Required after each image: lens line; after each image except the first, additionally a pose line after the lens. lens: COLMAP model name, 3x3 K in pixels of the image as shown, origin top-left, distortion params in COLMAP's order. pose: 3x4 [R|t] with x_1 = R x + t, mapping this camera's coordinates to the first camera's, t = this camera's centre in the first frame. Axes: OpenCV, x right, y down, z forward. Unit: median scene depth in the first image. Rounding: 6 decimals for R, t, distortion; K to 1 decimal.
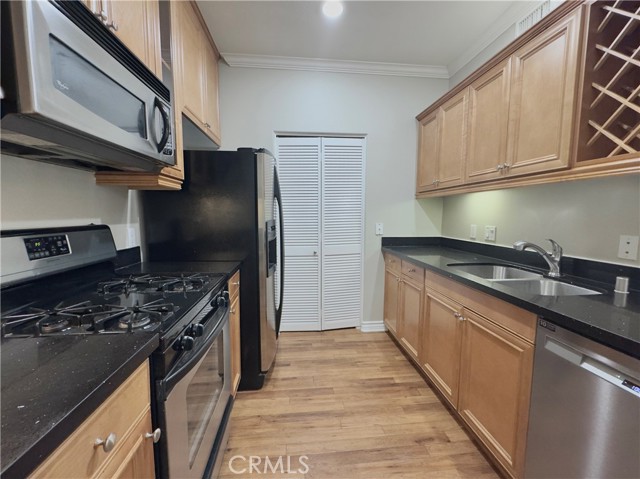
lens RADIAL K [[270.6, 0, 321.2], [0, 270.6, 236.7], [0, 0, 1]] dist [0.000276, -0.000254]
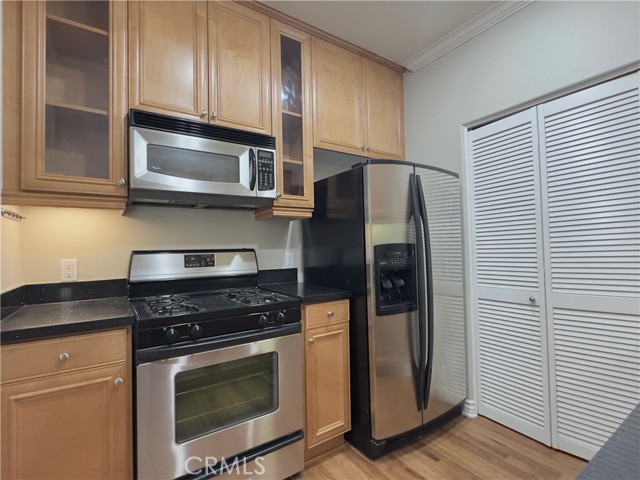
lens RADIAL K [[313.2, 0, 314.6], [0, 313.2, 236.0], [0, 0, 1]] dist [-0.002898, -0.000084]
pose [[0.470354, -0.045438, -0.881307, 0.550451], [-0.052801, 0.995435, -0.079503, 0.000746], [0.880897, 0.083929, 0.465808, 0.404122]]
